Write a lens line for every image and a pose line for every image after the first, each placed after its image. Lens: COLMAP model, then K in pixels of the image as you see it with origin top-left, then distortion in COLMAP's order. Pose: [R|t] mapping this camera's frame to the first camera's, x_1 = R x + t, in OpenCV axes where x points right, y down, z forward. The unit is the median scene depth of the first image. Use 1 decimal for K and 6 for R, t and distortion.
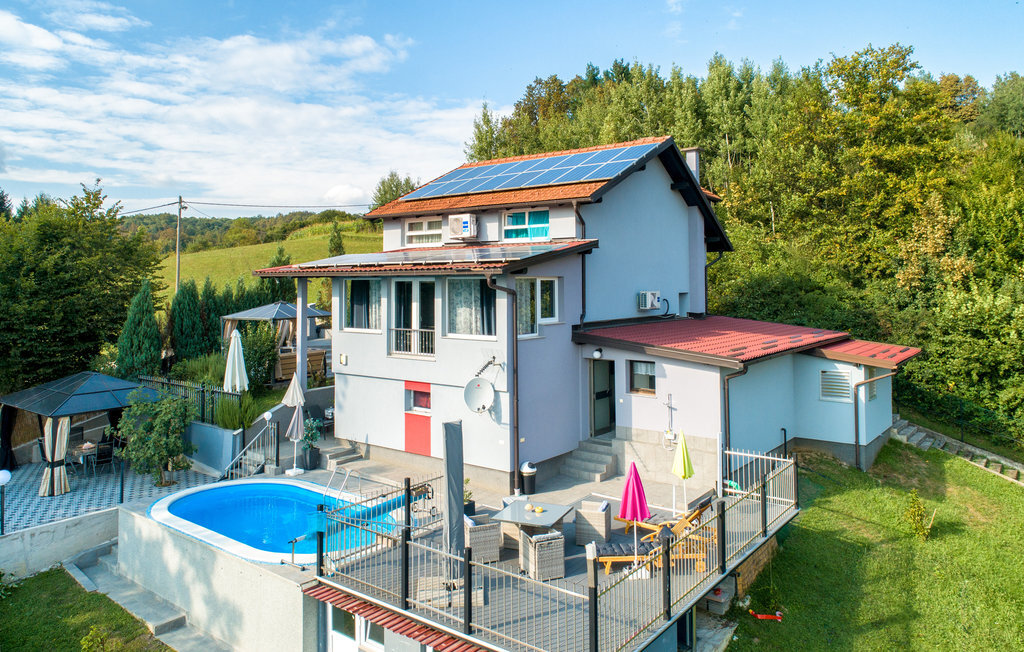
lens RADIAL K [[731.4, 0, 509.4], [0, 731.4, 253.4], [0, 0, 1]] dist [-0.007161, -0.005794]
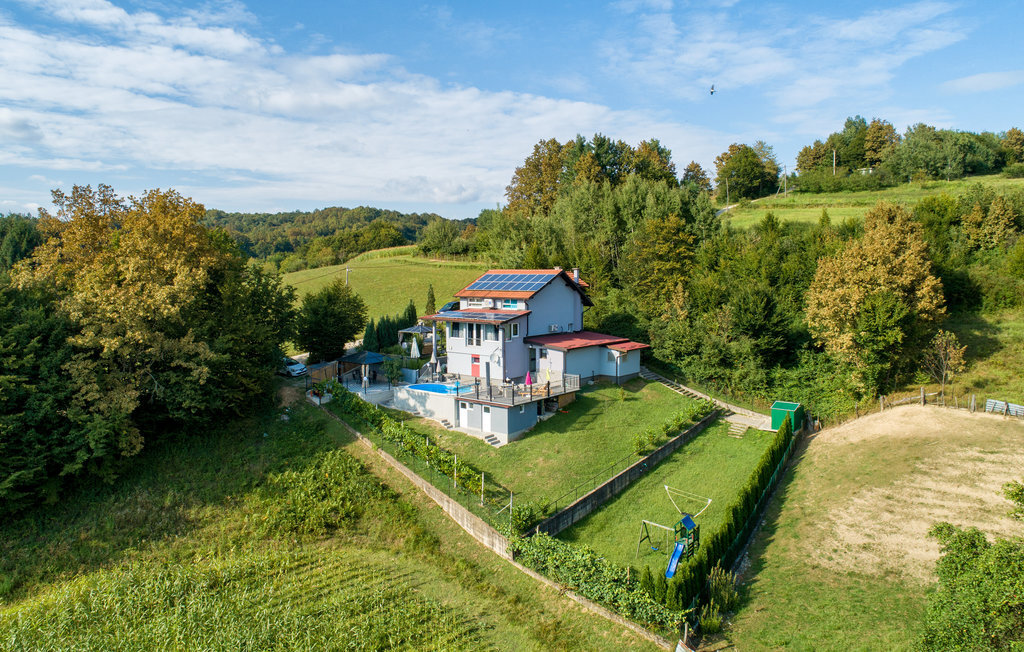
lens RADIAL K [[711.8, 0, 508.0], [0, 711.8, 308.0], [0, 0, 1]] dist [-0.007603, -0.003749]
pose [[0.999479, 0.005664, -0.031765, 0.114542], [-0.002668, 0.995607, 0.093596, -0.315000], [0.032155, -0.093462, 0.995103, -2.048648]]
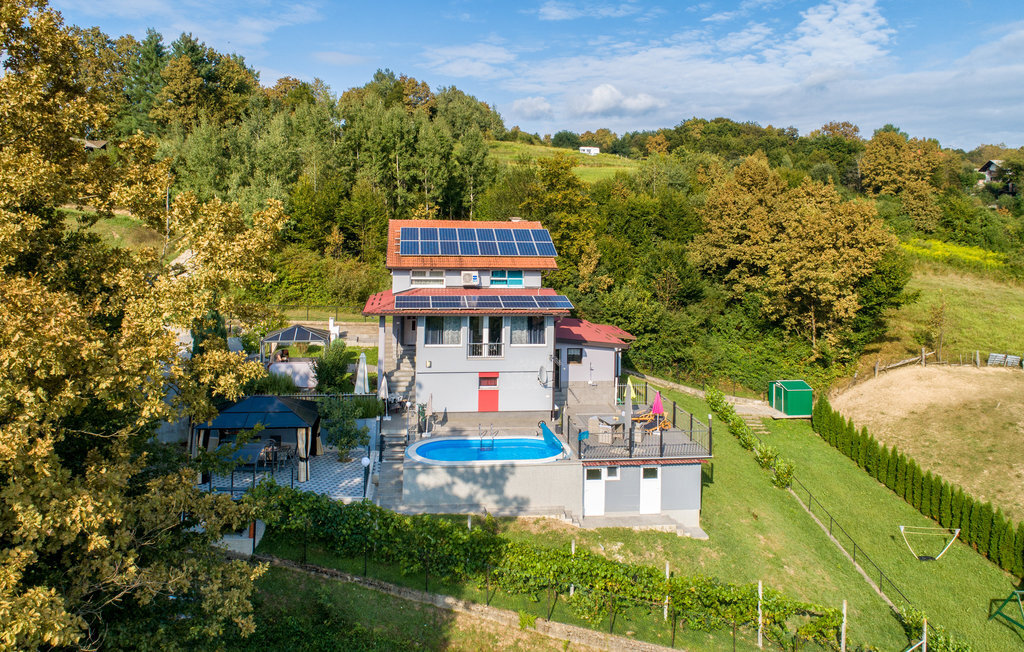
lens RADIAL K [[731.4, 0, 509.4], [0, 731.4, 253.4], [0, 0, 1]] dist [-0.007161, -0.005794]
pose [[0.709771, -0.010866, 0.704349, -1.306343], [-0.045311, 0.997106, 0.061042, -0.220624], [-0.702974, -0.075241, 0.707225, -0.281571]]
